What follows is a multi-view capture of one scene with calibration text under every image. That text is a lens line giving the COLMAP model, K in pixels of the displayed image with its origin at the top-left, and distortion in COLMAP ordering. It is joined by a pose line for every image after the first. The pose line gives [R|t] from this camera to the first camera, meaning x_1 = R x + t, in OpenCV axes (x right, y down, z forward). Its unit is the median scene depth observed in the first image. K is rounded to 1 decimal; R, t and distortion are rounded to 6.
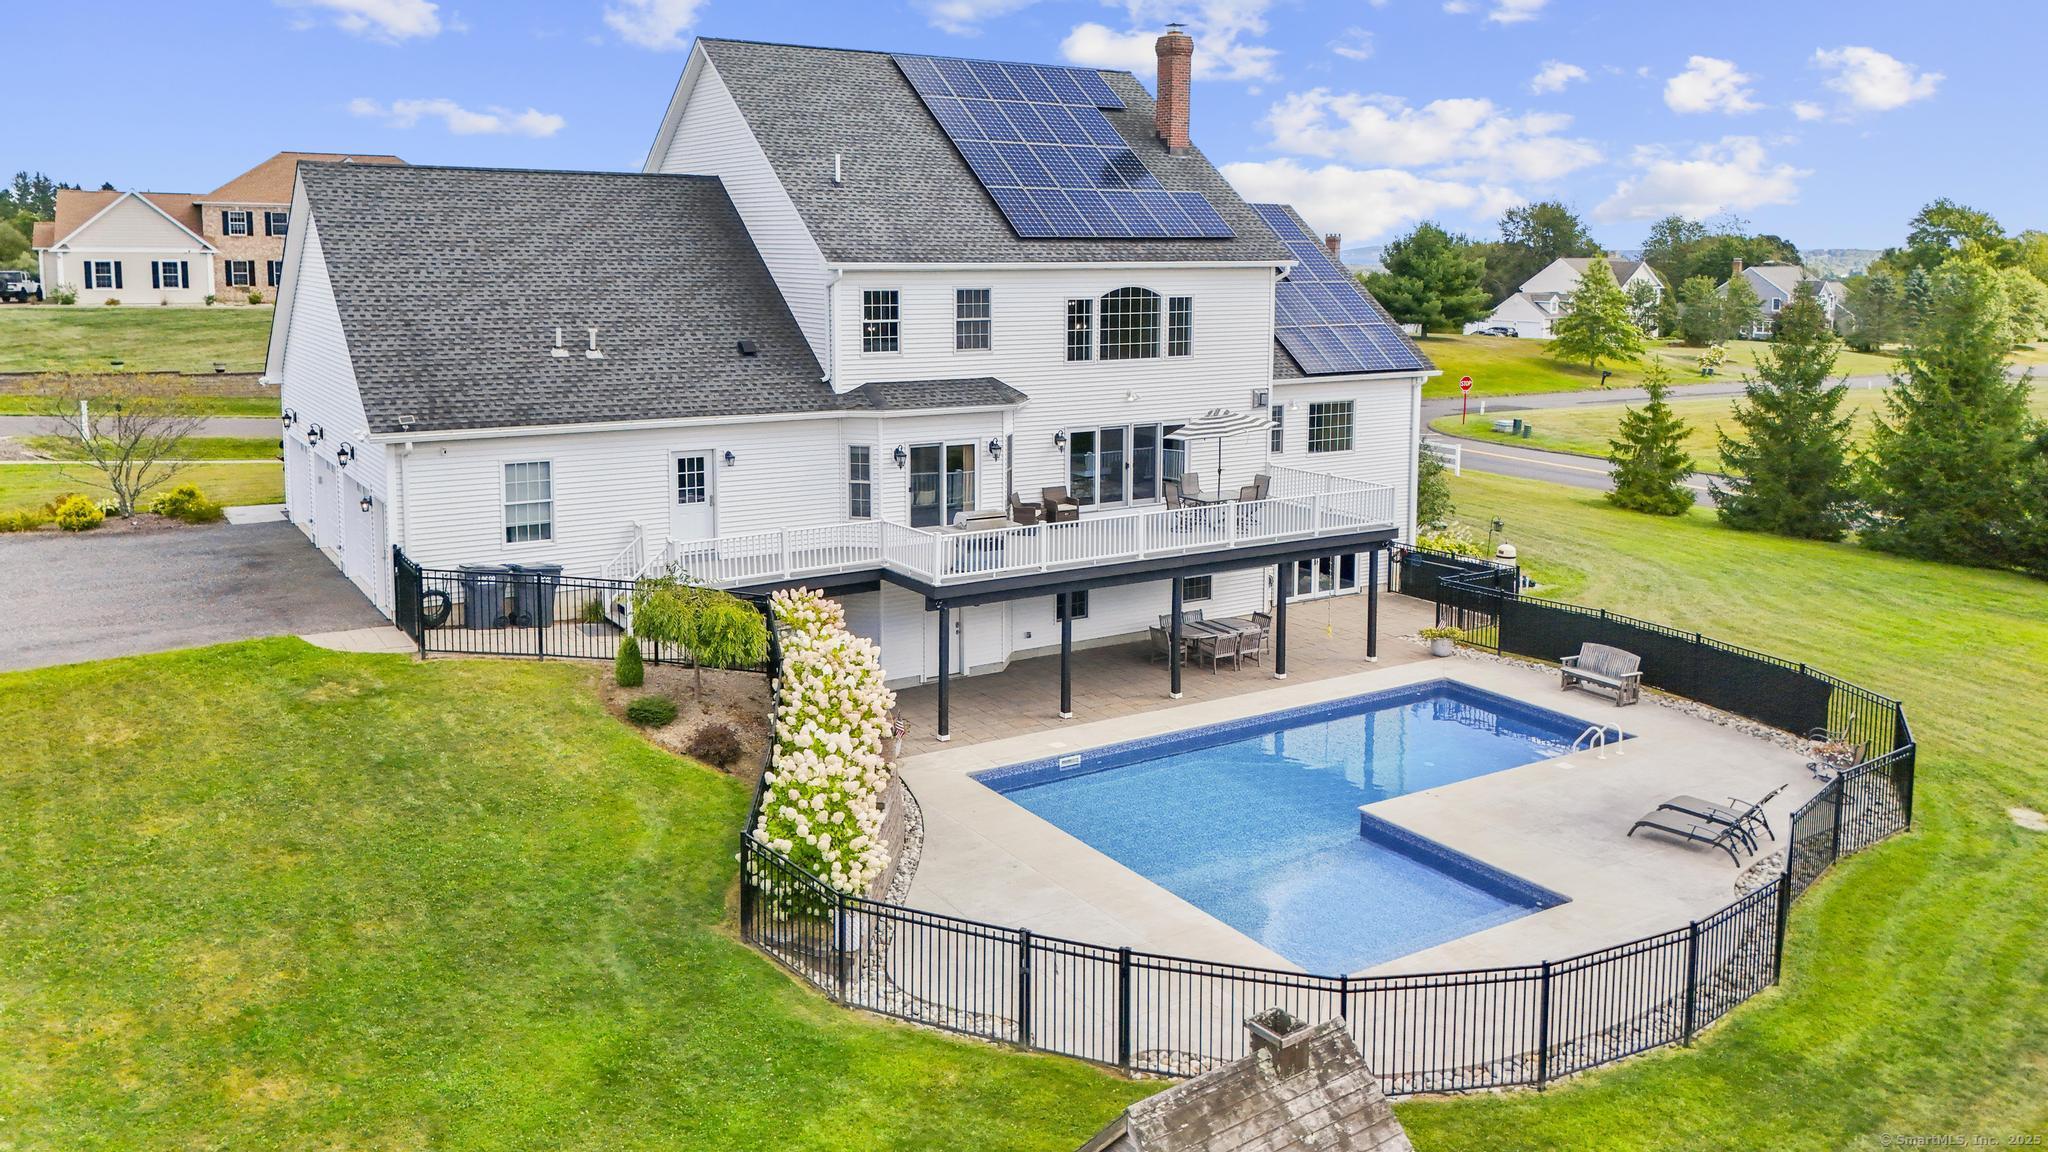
lens RADIAL K [[1517.6, 0, 995.9], [0, 1517.6, 411.9], [0, 0, 1]] dist [0.022030, -0.024430]
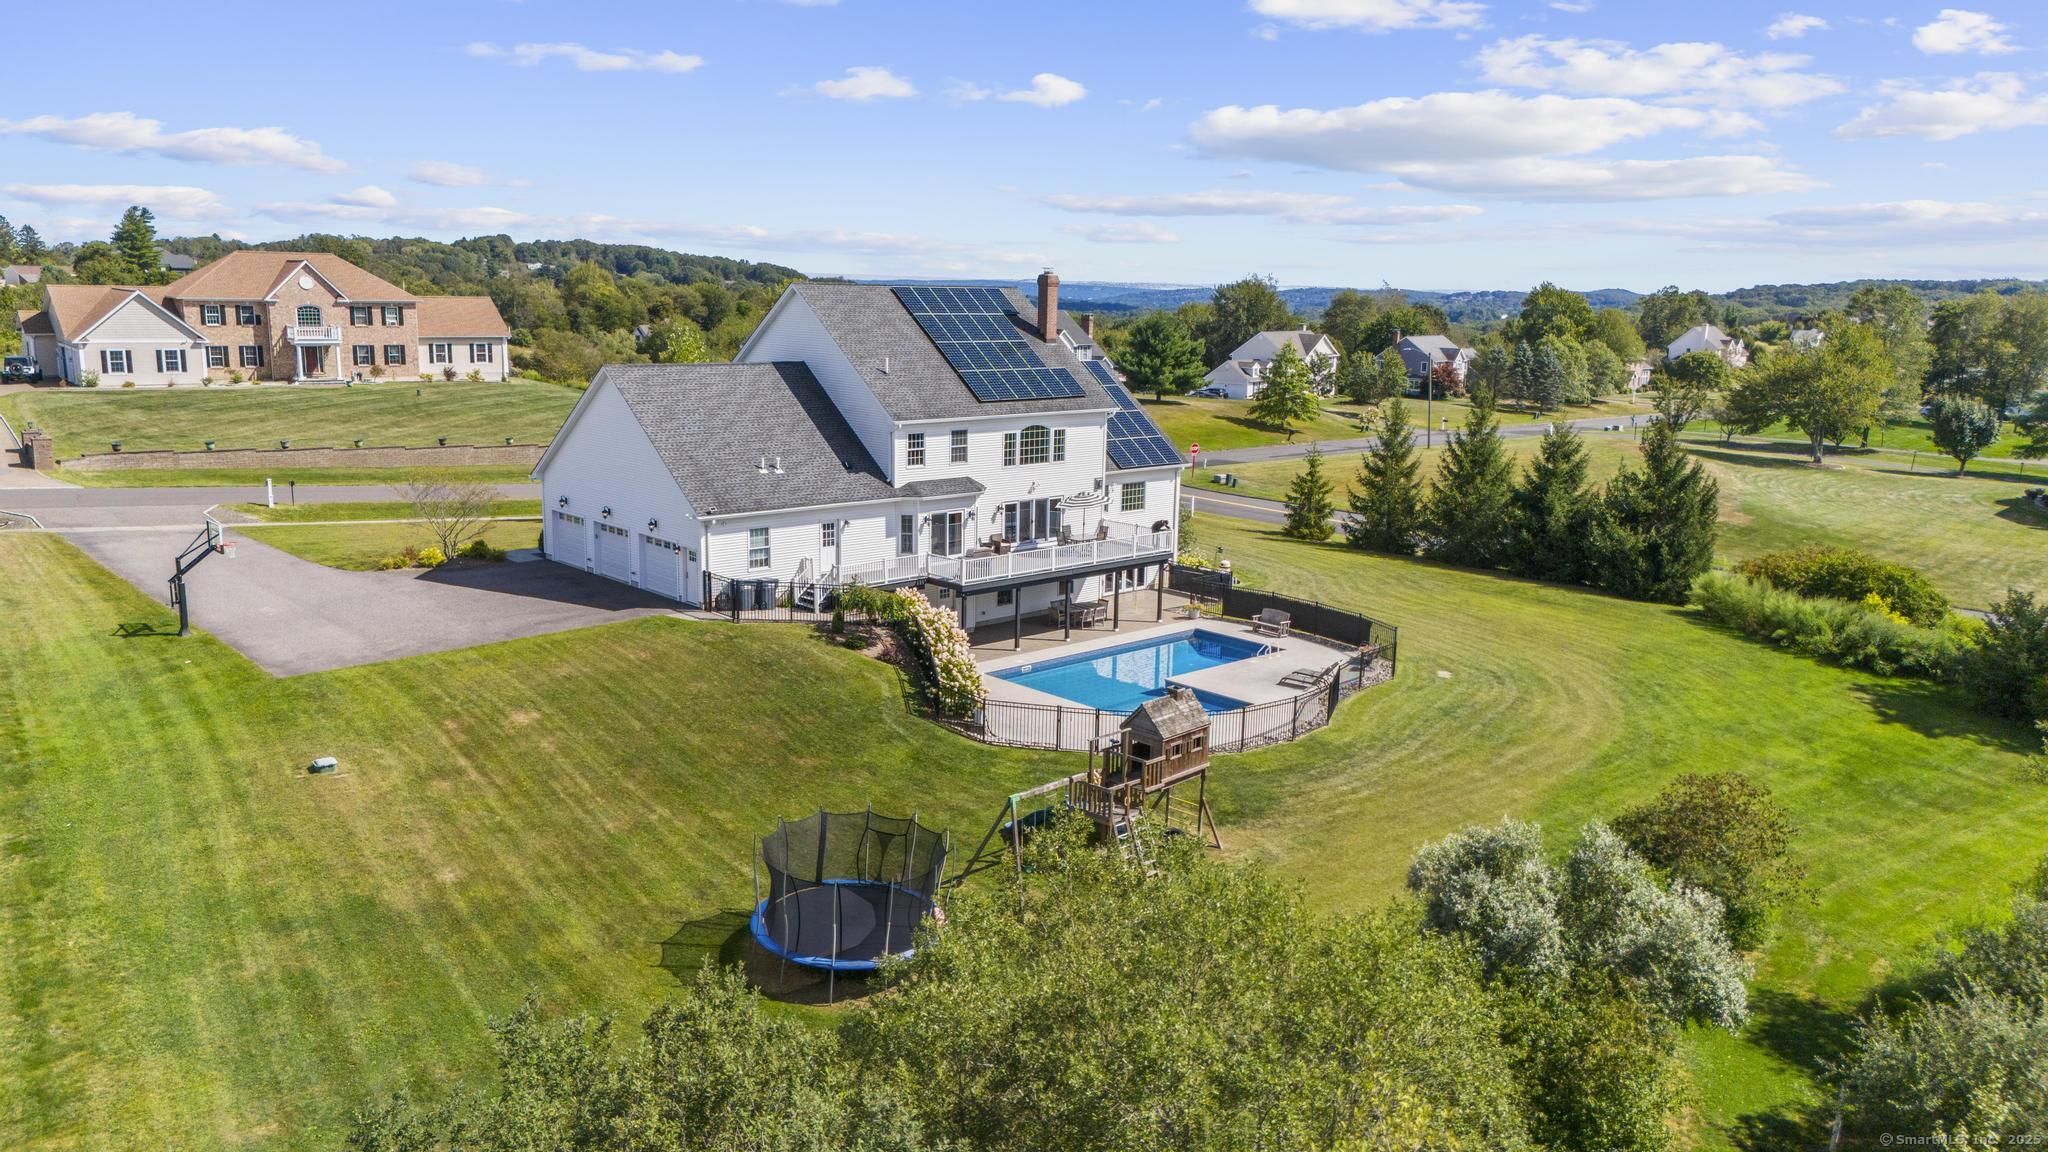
lens RADIAL K [[1517.6, 0, 1024.3], [0, 1517.6, 577.2], [0, 0, 1]] dist [0.022030, -0.024430]
pose [[0.980039, -0.021187, 0.197671, -0.259792], [0.003052, 0.995791, 0.091599, -0.059577], [-0.198780, -0.089168, 0.975979, -0.725728]]
